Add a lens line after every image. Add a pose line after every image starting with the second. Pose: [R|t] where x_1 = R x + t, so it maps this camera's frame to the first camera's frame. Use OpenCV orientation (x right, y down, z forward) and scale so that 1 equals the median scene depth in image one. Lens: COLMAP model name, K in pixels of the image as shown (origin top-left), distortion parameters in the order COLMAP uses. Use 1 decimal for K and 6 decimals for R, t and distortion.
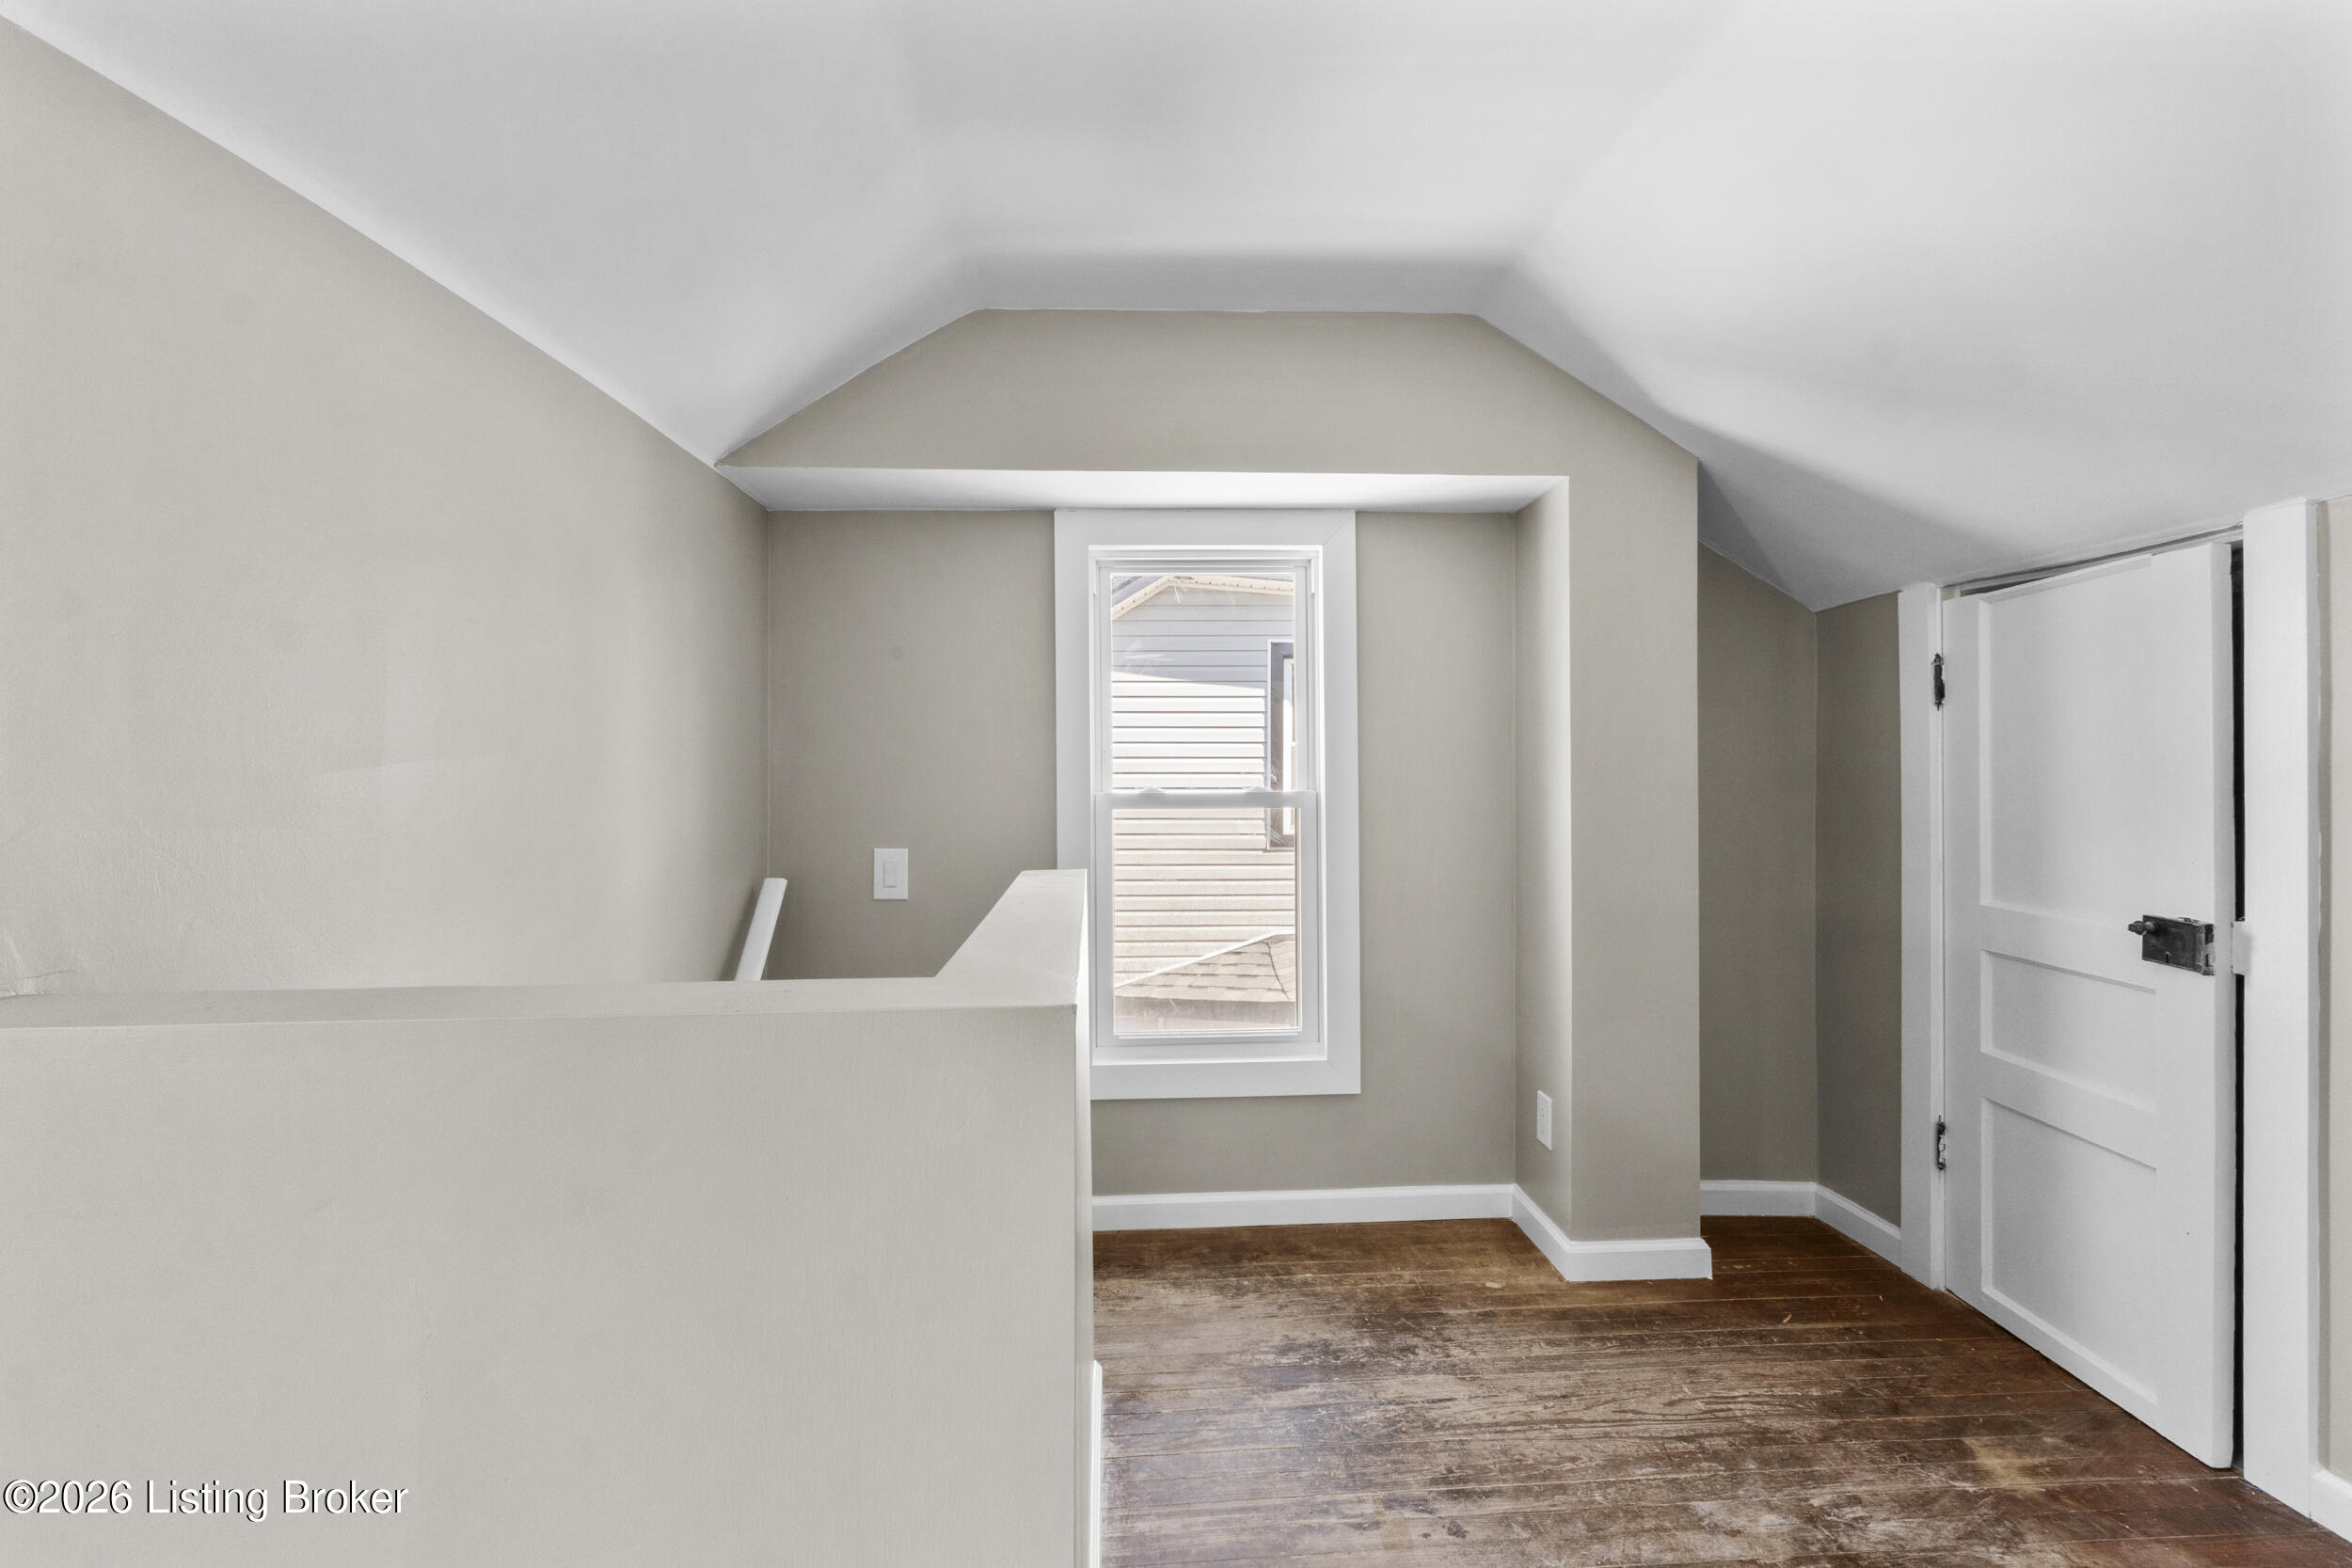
lens RADIAL K [[995.3, 0, 1168.6], [0, 995.3, 784.6], [0, 0, 1]] dist [-0.004061, -0.000675]
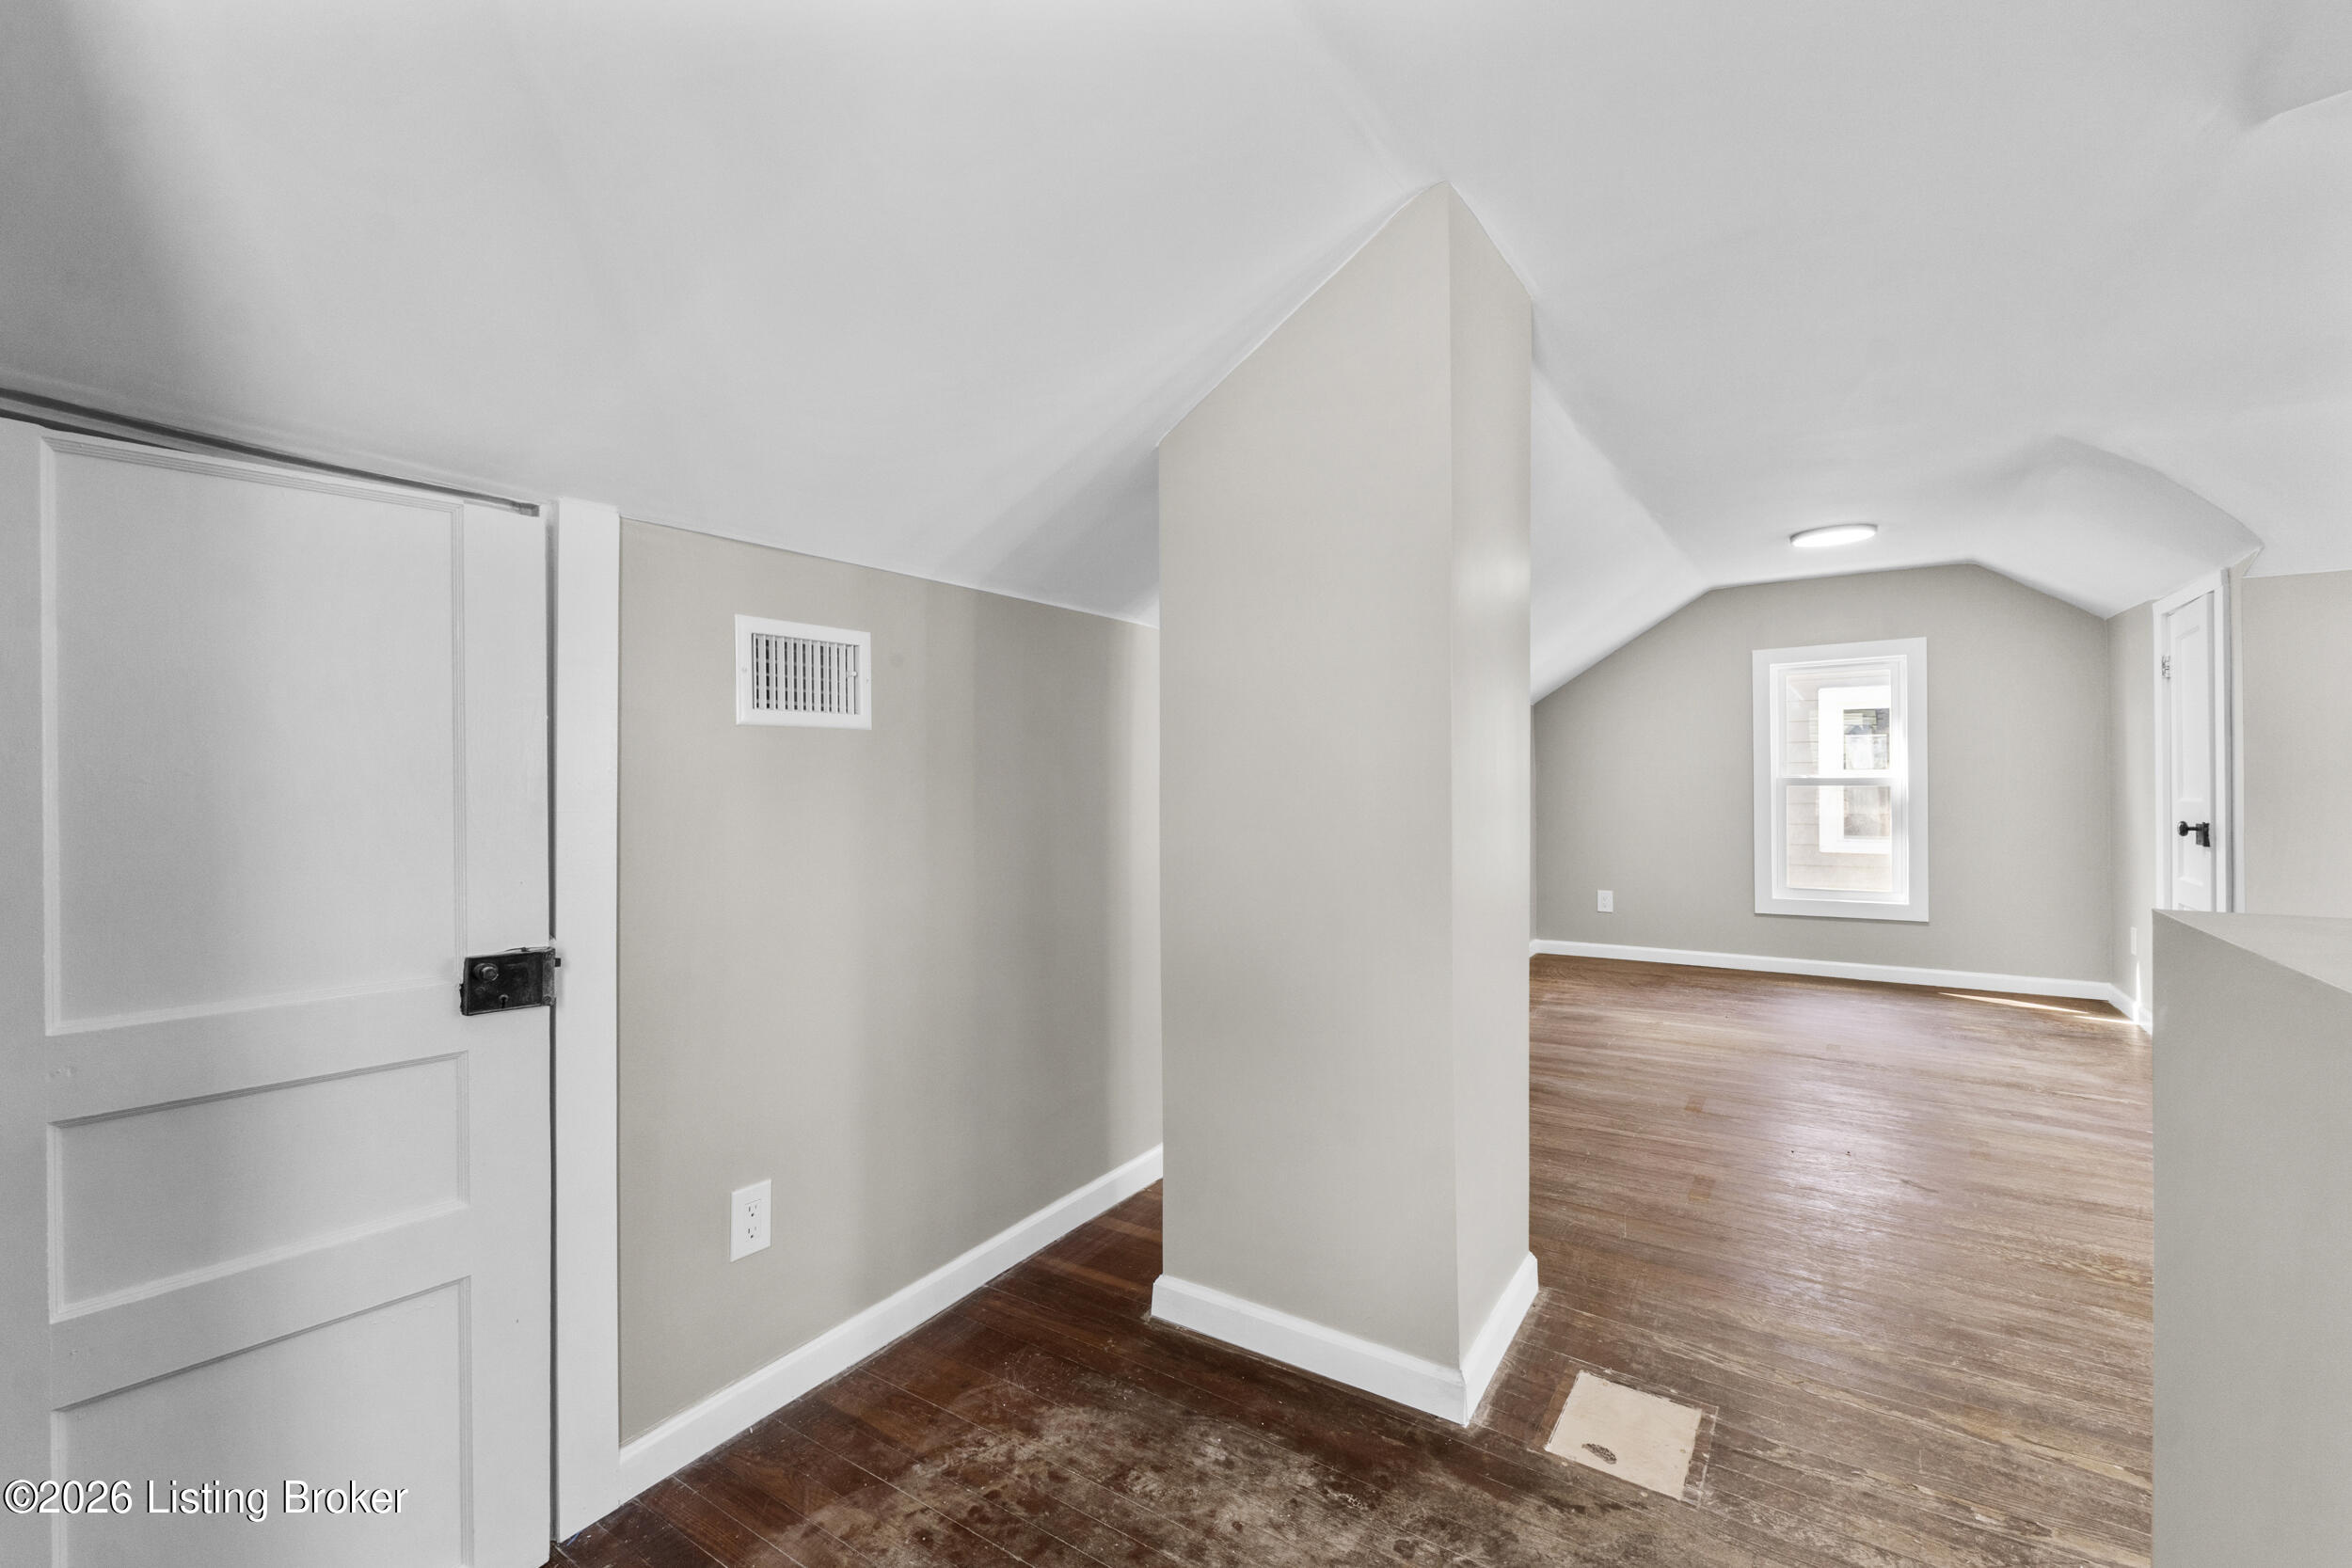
lens RADIAL K [[1028.1, 0, 1139.1], [0, 1028.1, 775.2], [0, 0, 1]] dist [-0.009755, -0.000174]
pose [[-0.789306, 0.016784, 0.613771, 0.054064], [0.017345, 0.999837, -0.005036, 0.000306], [-0.613755, 0.006671, -0.789468, 1.071929]]
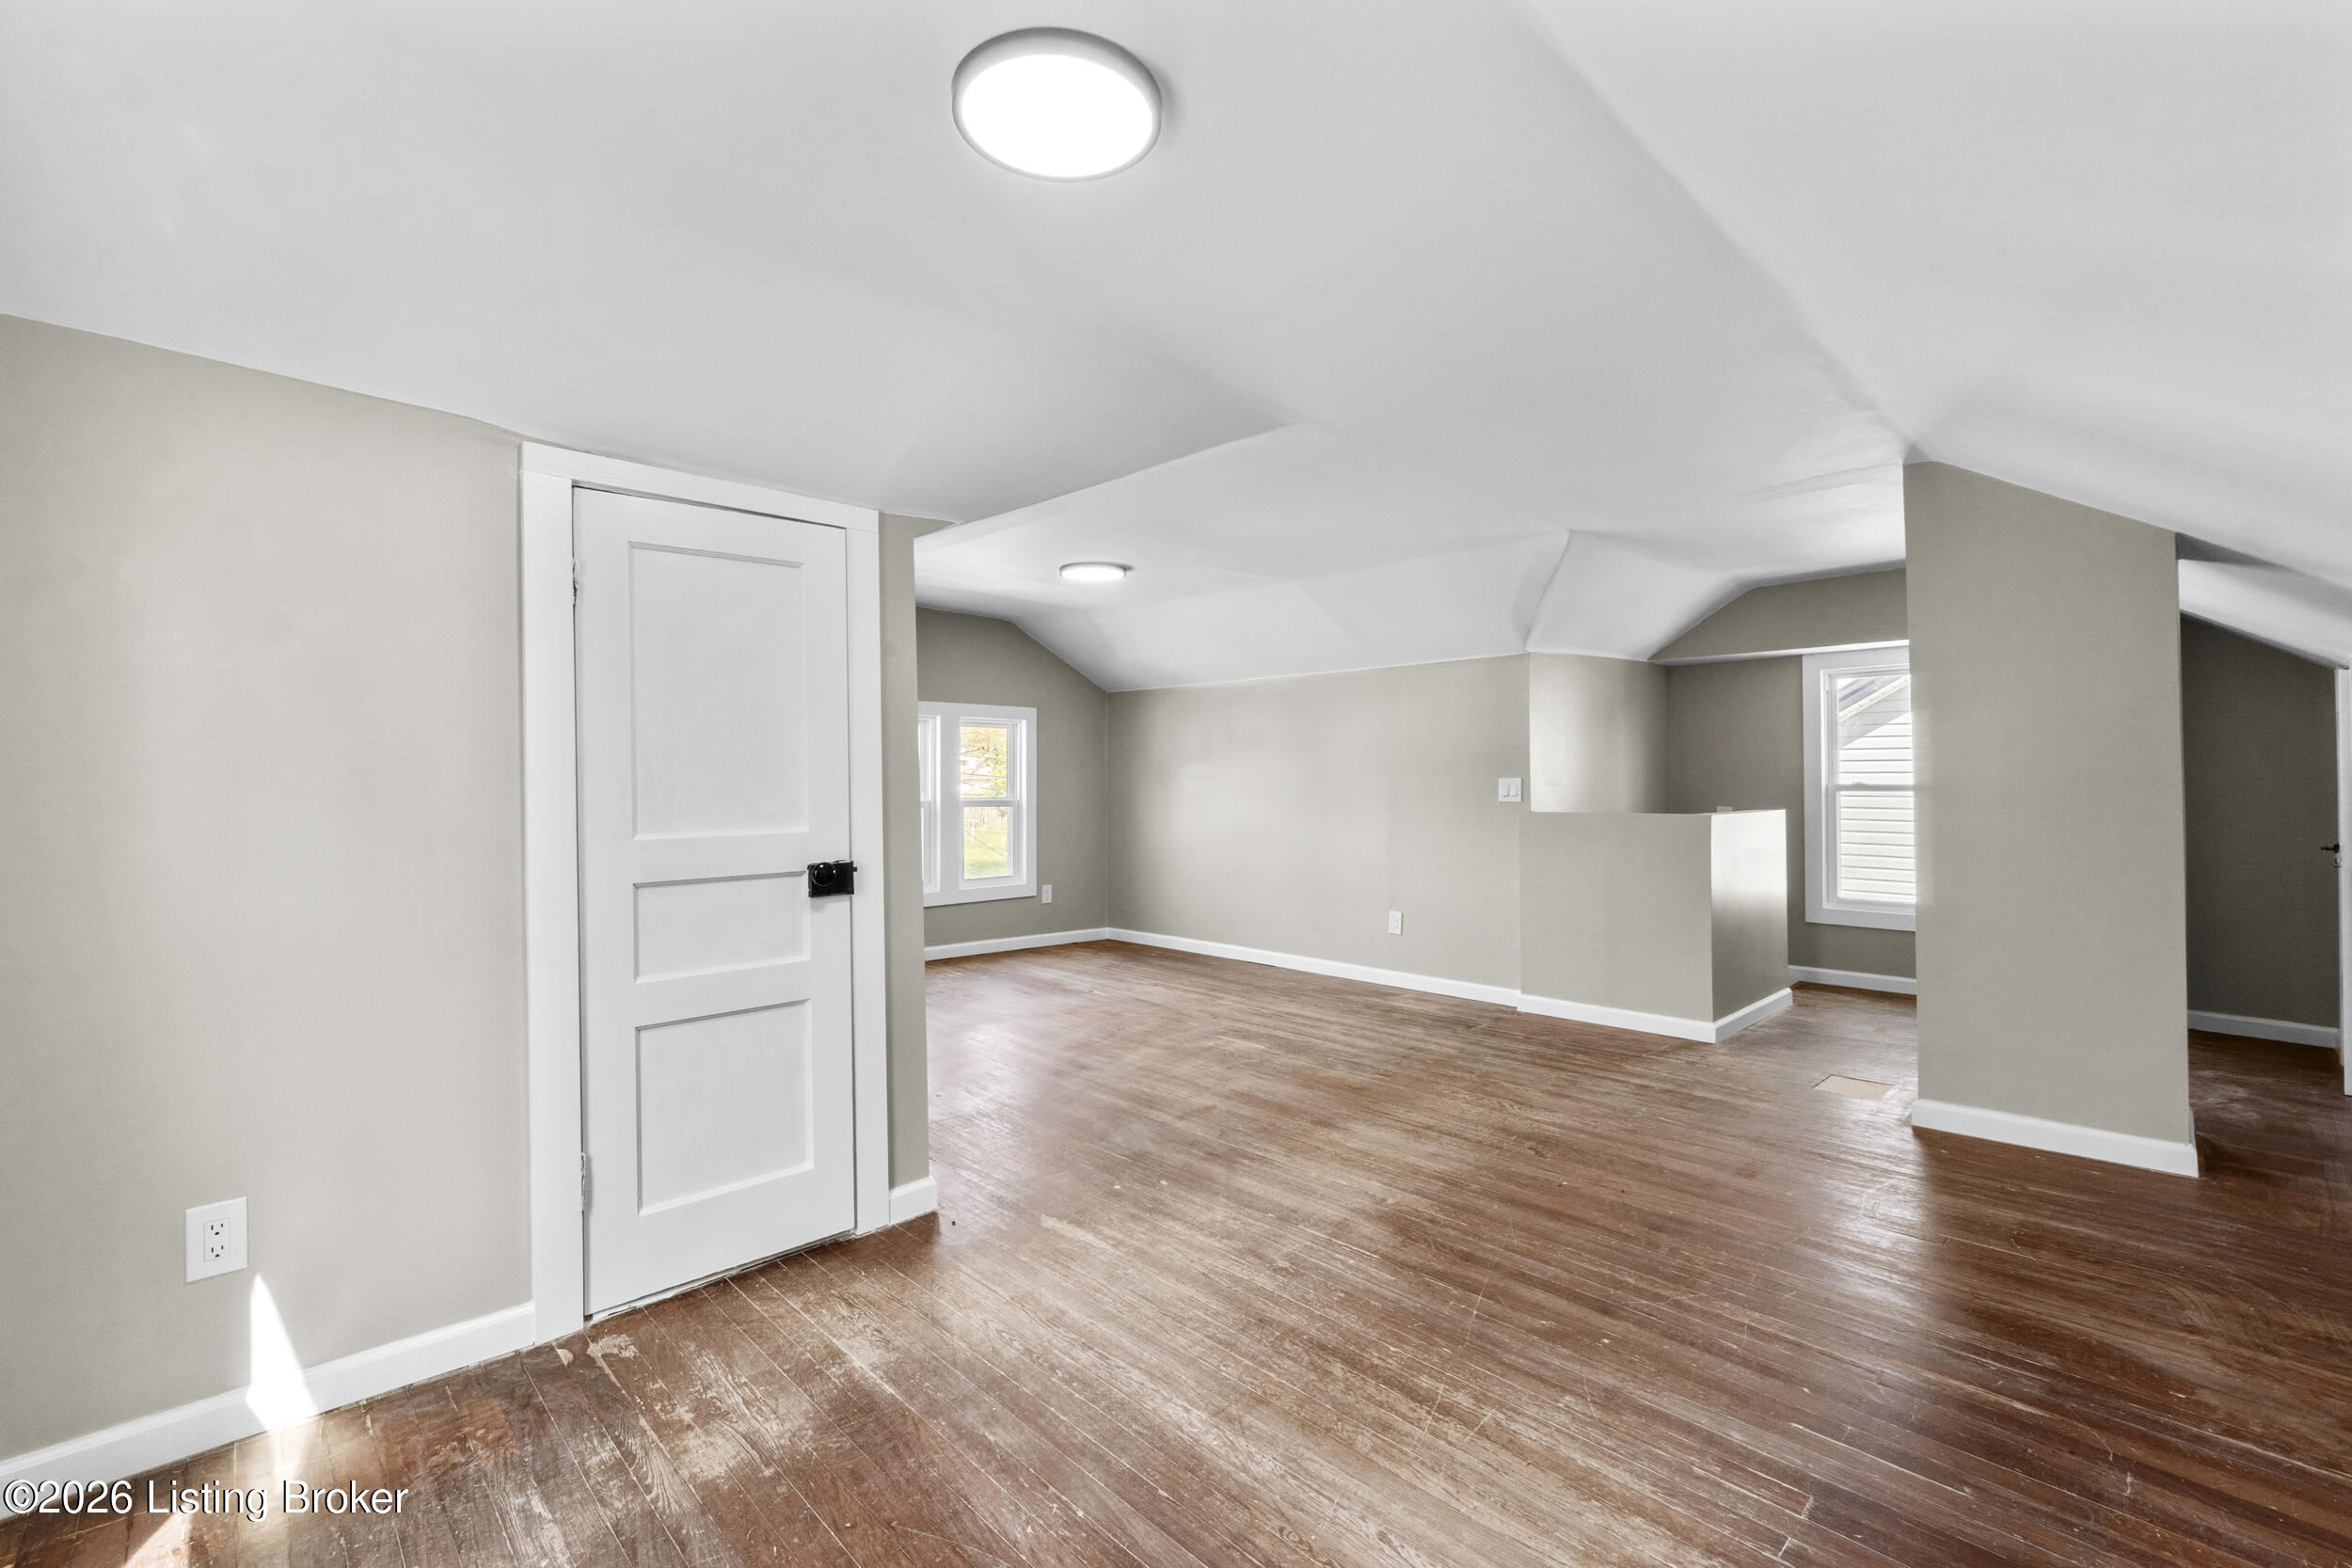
lens RADIAL K [[992.9, 0, 1167.8], [0, 992.9, 770.0], [0, 0, 1]] dist [-0.000841, -0.000070]
pose [[0.643363, -0.002222, -0.765558, 0.800676], [-0.005757, 0.999953, -0.007740, 0.005978], [0.765540, 0.009387, 0.643320, -1.808408]]
